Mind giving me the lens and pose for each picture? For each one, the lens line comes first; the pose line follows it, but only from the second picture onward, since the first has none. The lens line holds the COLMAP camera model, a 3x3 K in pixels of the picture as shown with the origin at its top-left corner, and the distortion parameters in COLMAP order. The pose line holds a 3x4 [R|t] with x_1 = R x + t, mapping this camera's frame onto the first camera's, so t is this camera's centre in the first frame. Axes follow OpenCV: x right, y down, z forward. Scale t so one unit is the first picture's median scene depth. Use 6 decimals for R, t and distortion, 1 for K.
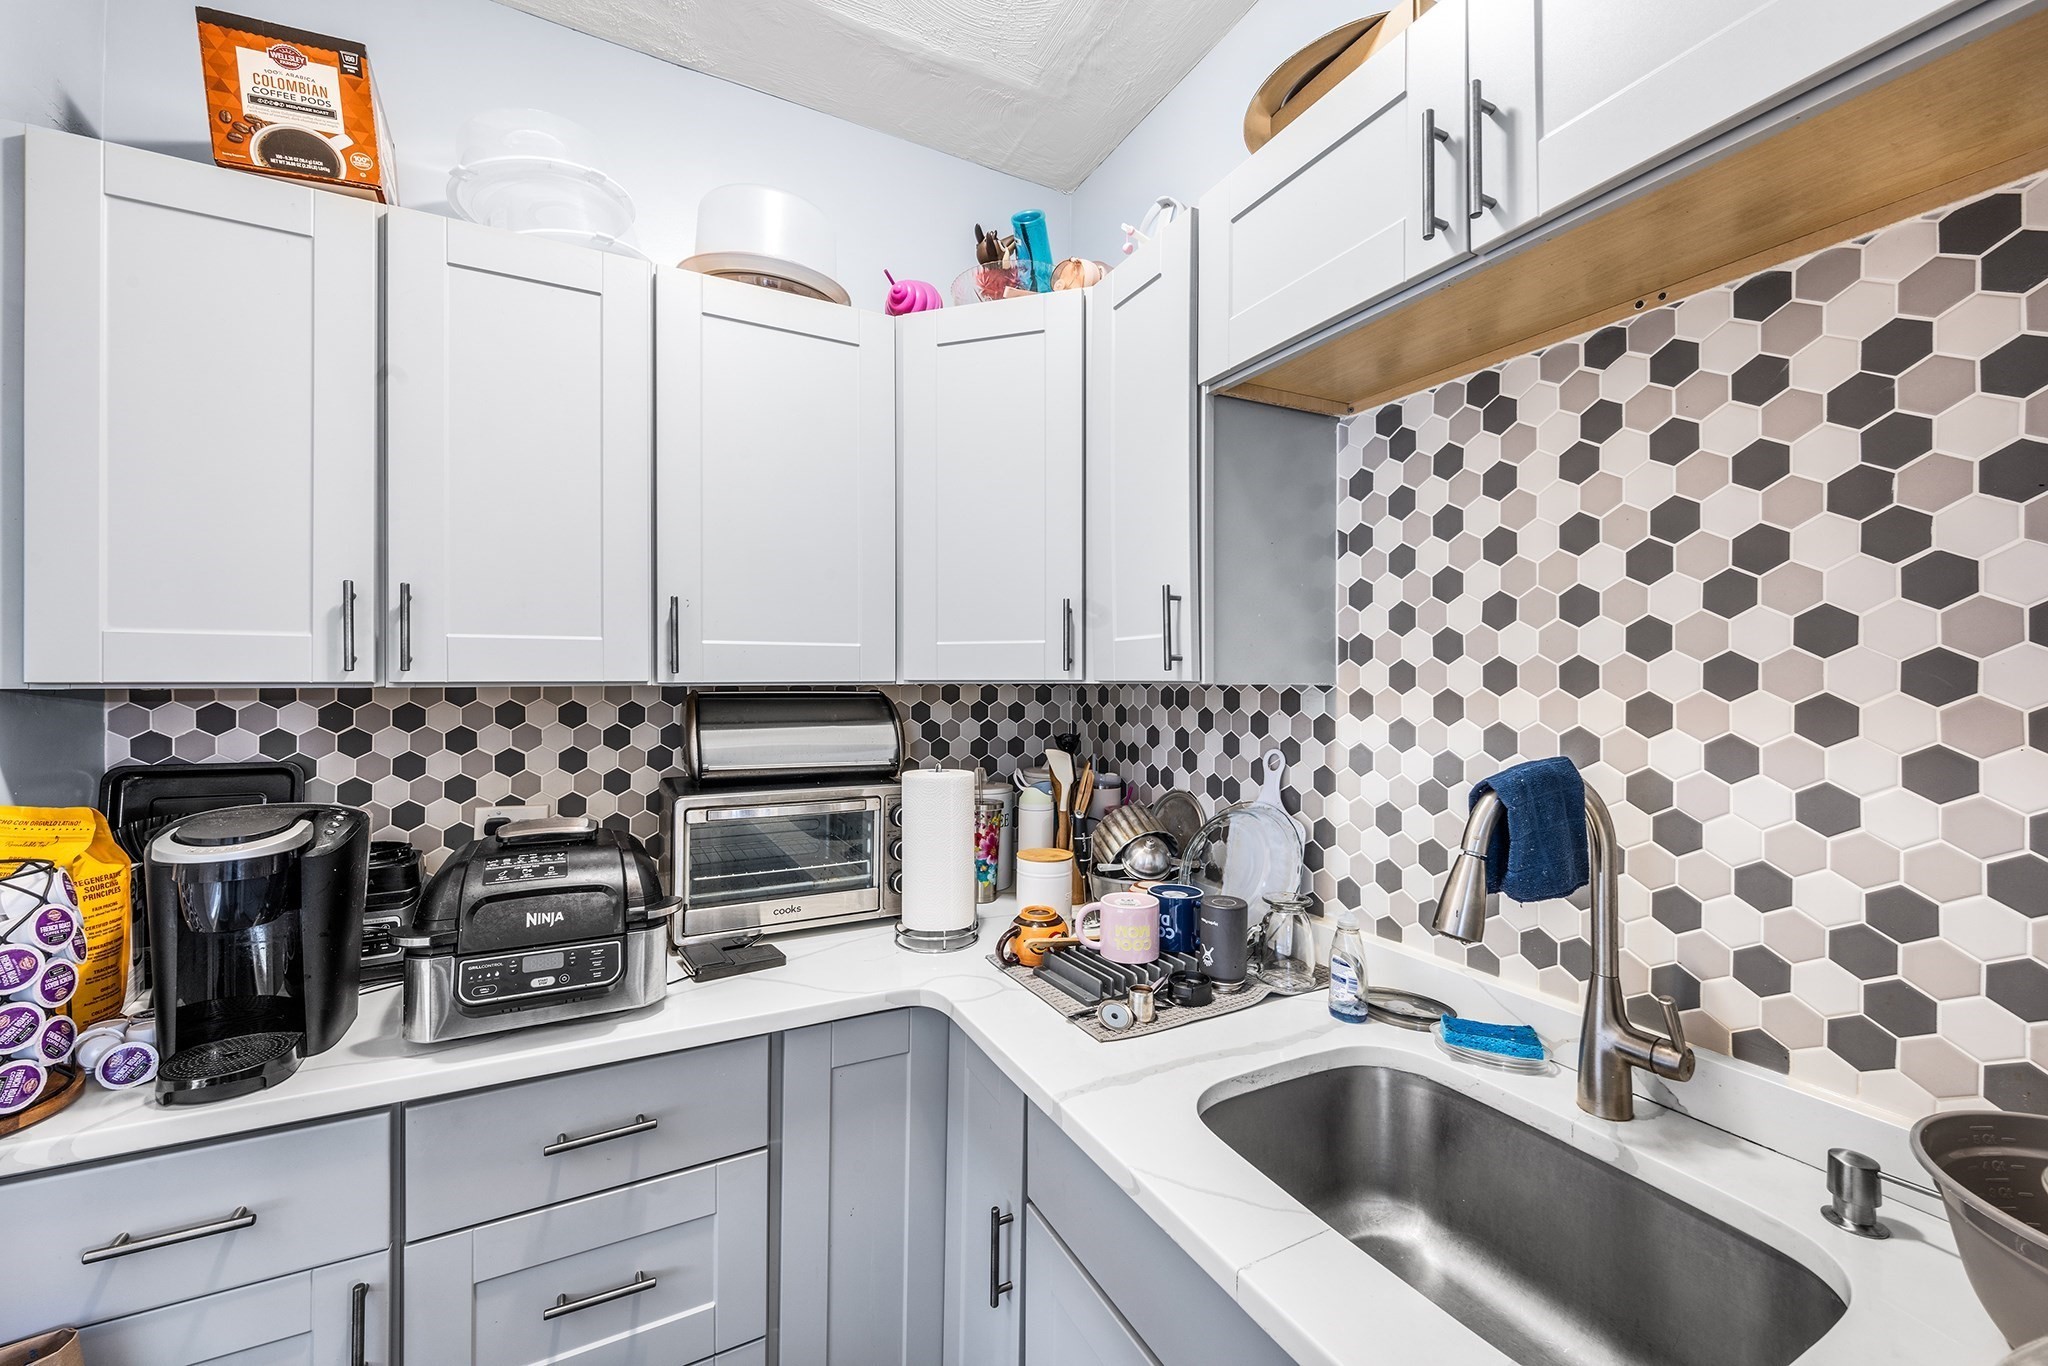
lens RADIAL K [[803.4, 0, 1028.5], [0, 803.4, 684.2], [0, 0, 1]] dist [0.000394, 0.000051]
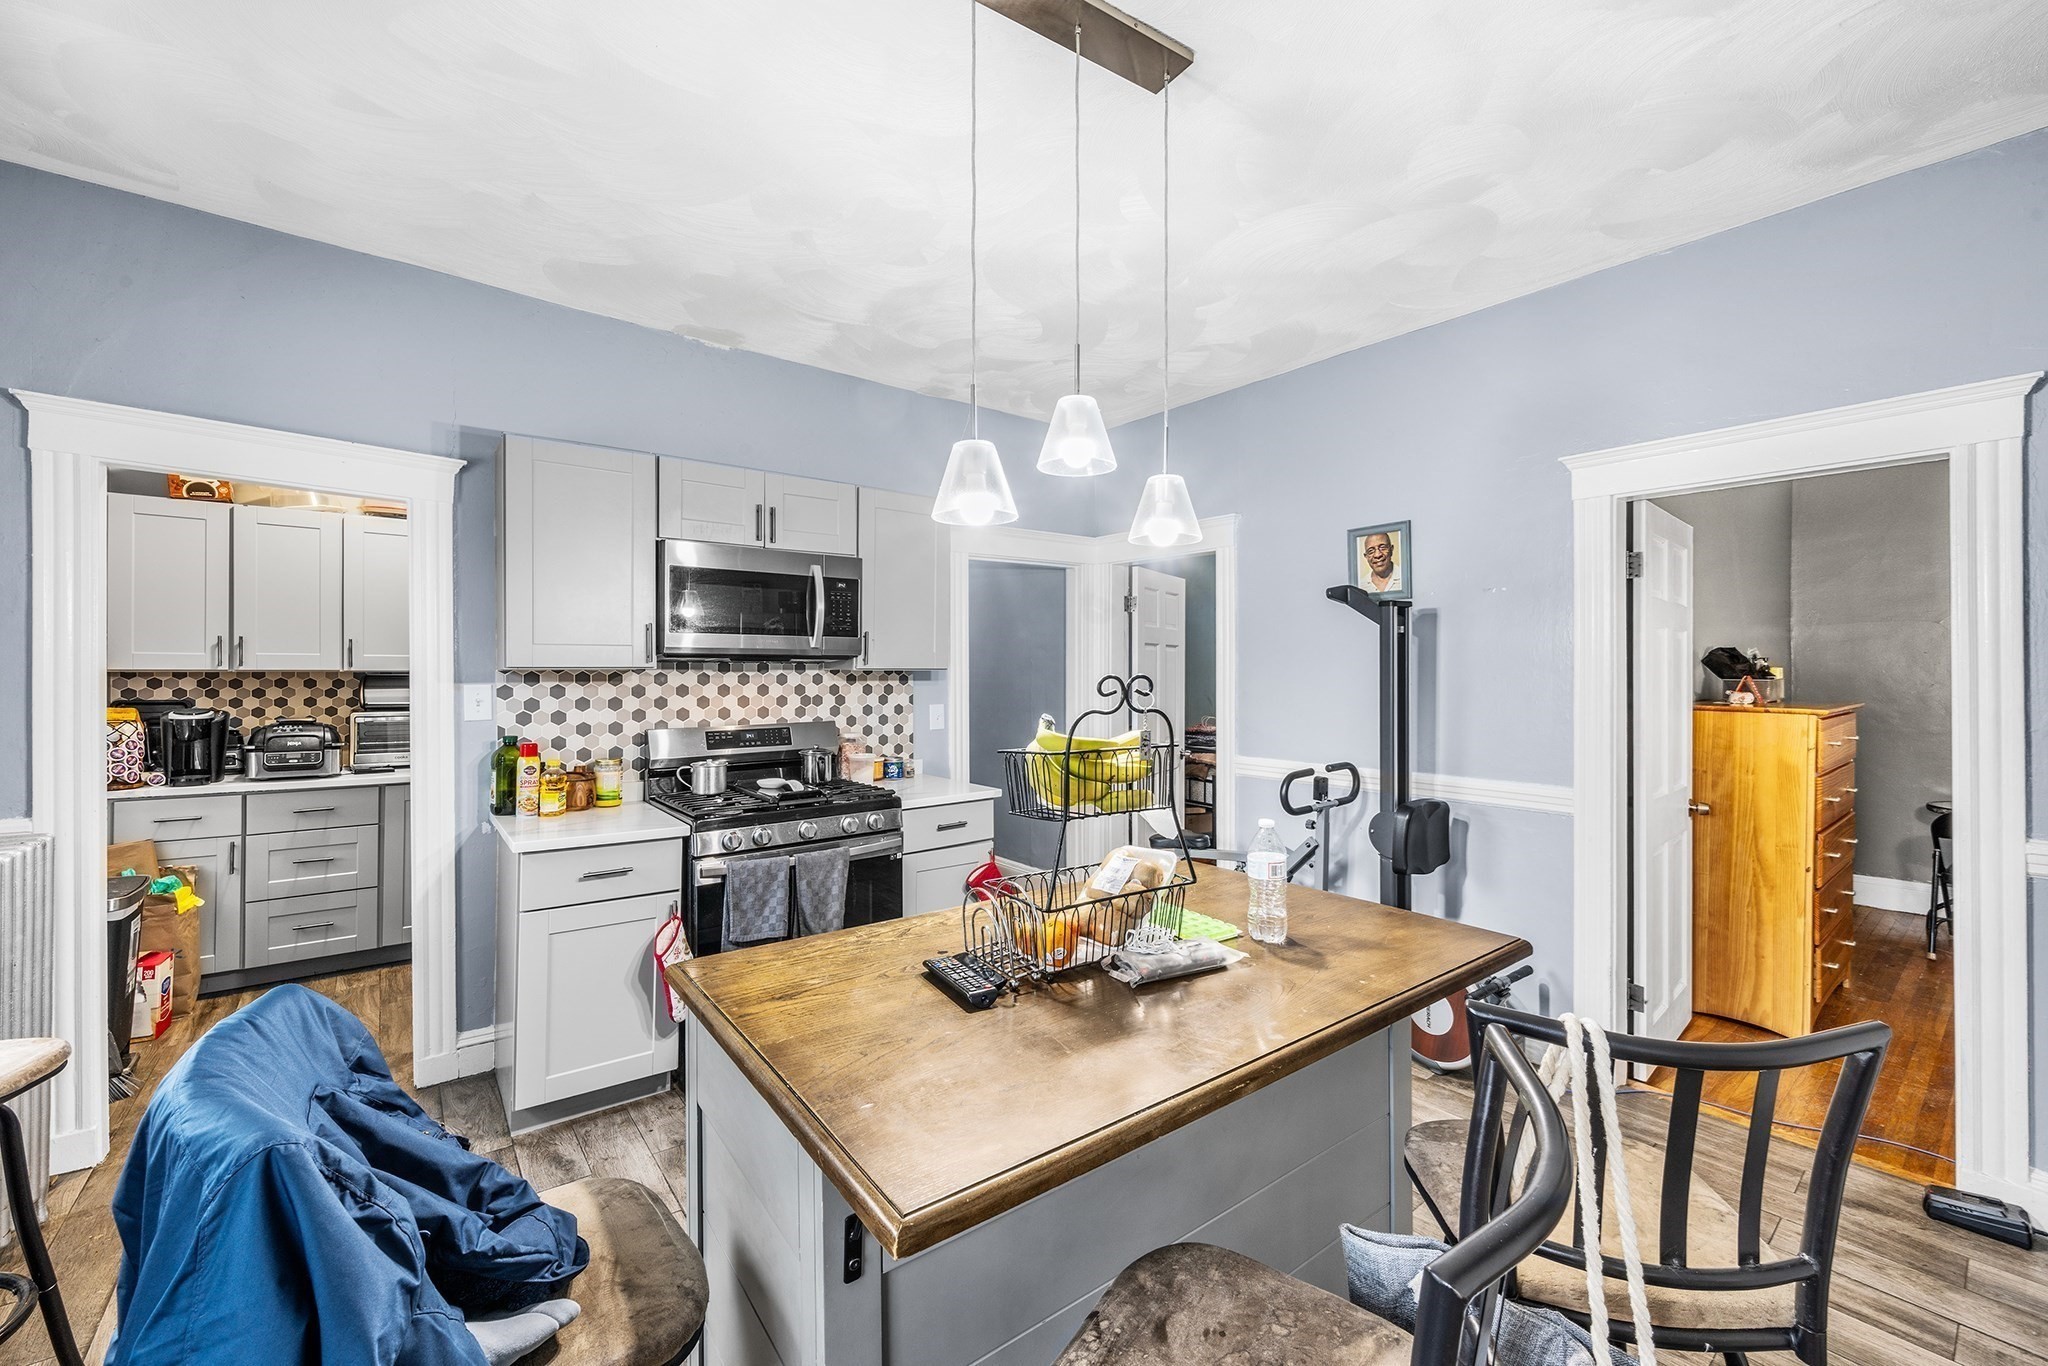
lens RADIAL K [[803.4, 0, 1020.1], [0, 803.4, 674.9], [0, 0, 1]] dist [0.000394, 0.000051]
pose [[0.984489, 0.004474, 0.175389, 1.304700], [-0.004600, 0.999989, 0.000313, 0.000741], [-0.175385, -0.001115, 0.984499, -2.062675]]
